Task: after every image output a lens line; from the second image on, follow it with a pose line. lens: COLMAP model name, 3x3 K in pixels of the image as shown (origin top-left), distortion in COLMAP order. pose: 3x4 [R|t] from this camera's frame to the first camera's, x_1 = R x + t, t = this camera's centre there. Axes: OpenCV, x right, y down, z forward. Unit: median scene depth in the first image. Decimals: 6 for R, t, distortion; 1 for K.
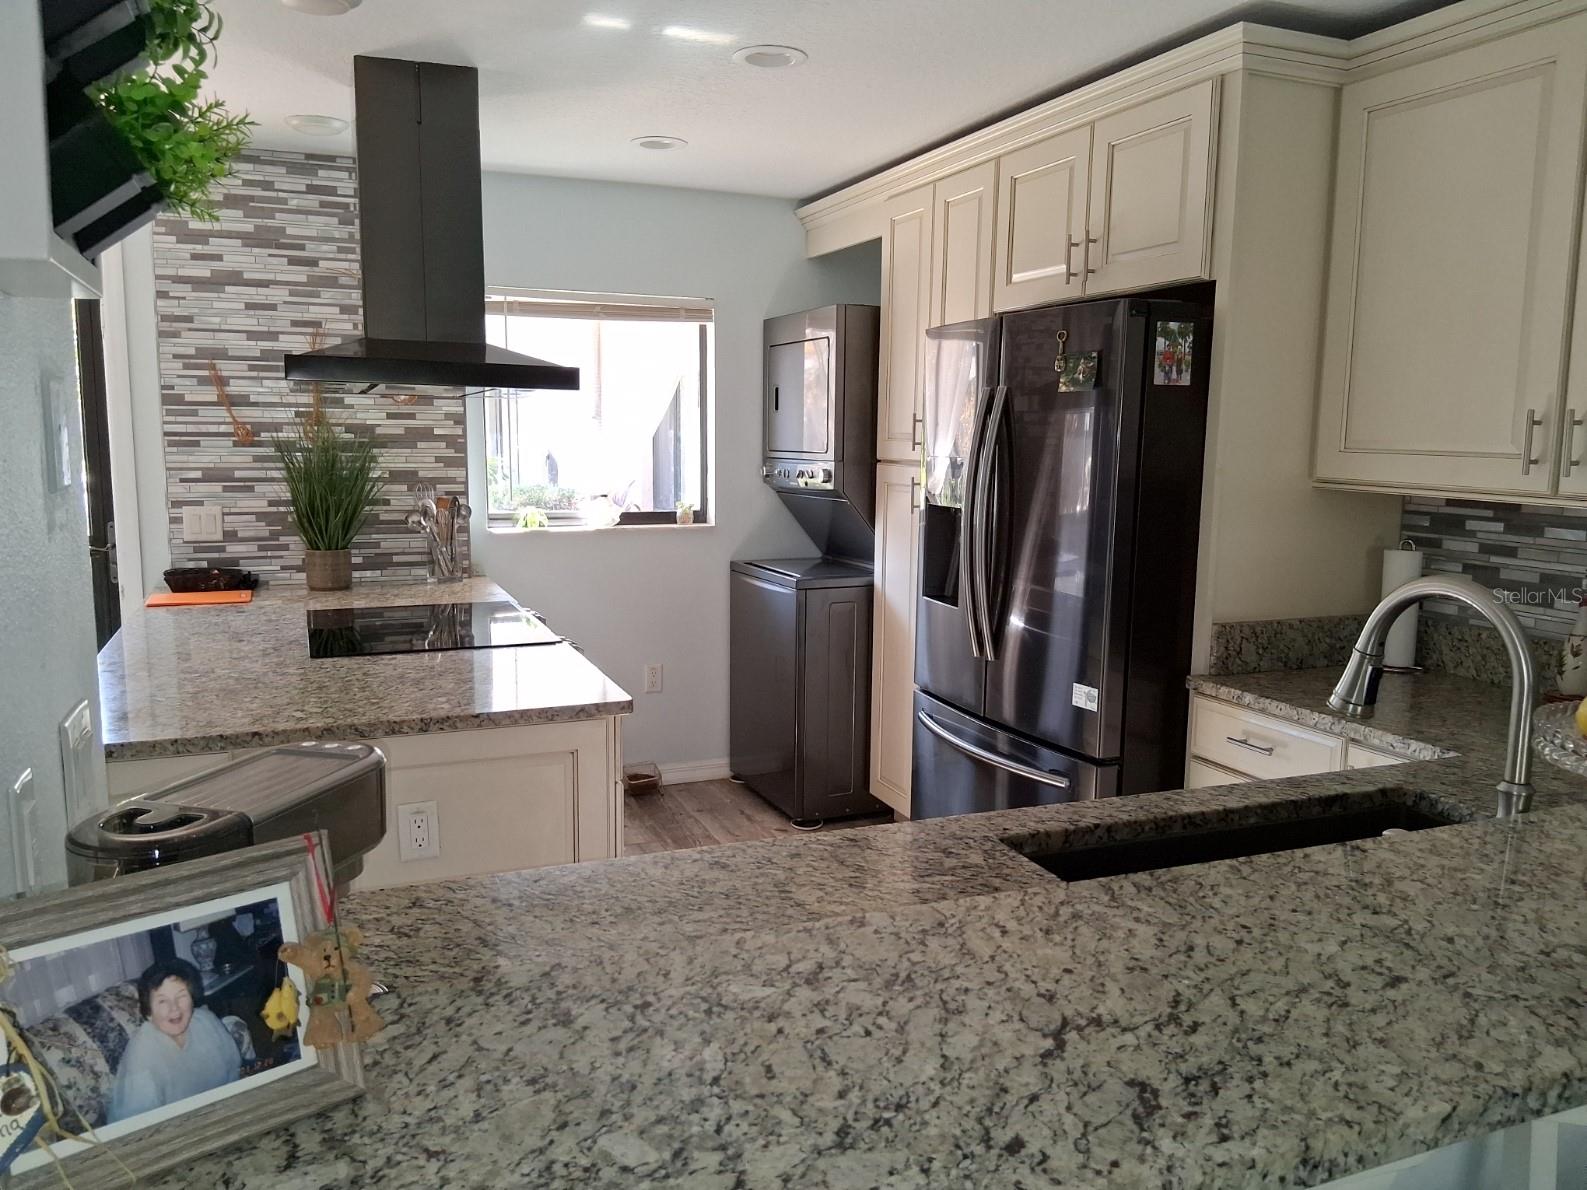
lens RADIAL K [[1180.6, 0, 793.5], [0, 1180.6, 595.0], [0, 0, 1]] dist [0.060457, -0.003278]
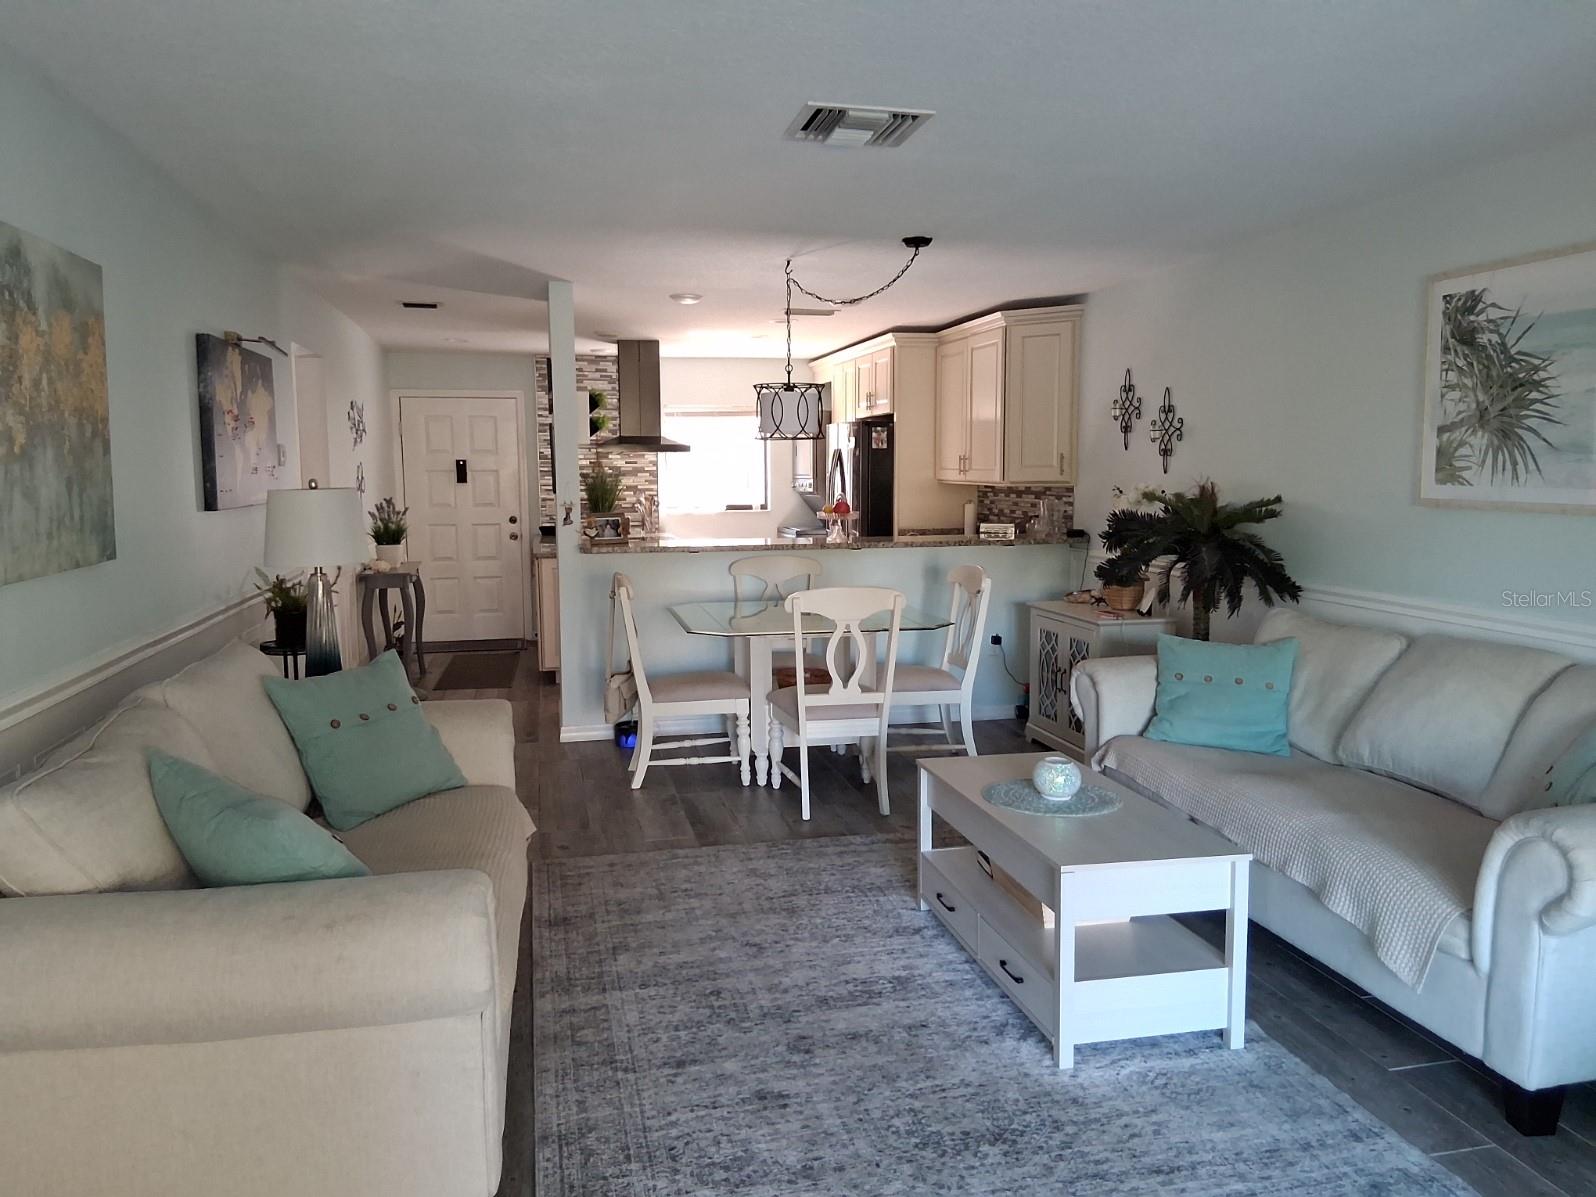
lens RADIAL K [[1228.8, 0, 798.0], [0, 1228.8, 598.5], [0, 0, 1]] dist [0.202564, -0.000093]
pose [[0.983821, 0.001214, -0.179149, 0.439875], [-0.007320, 0.999414, -0.033426, 0.200530], [0.179003, 0.034197, 0.983254, -1.356252]]
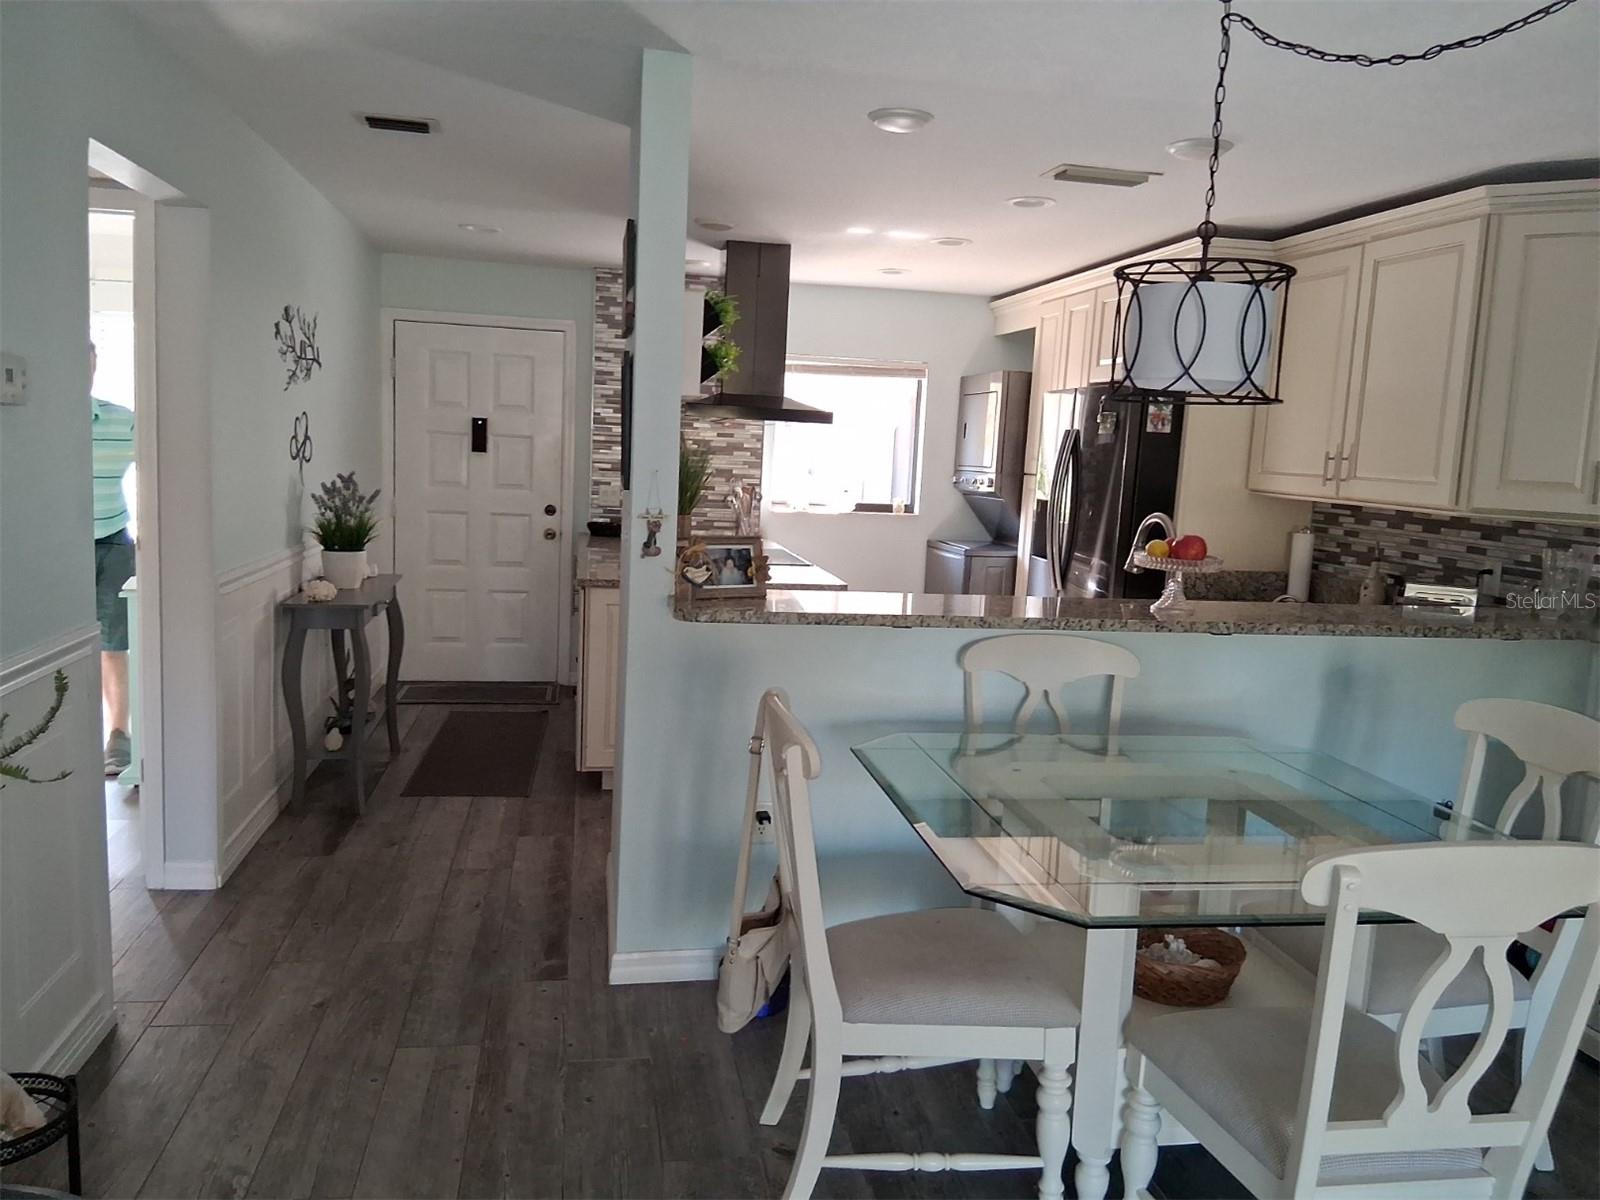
lens RADIAL K [[1214.9, 0, 800.0], [0, 1214.9, 600.0], [0, 0, 1]] dist [0.198936, -0.295807]
pose [[0.977177, 0.062251, -0.203102, 0.120927], [-0.066123, 0.997735, -0.012327, 0.087323], [0.201875, 0.025475, 0.979080, -0.601357]]
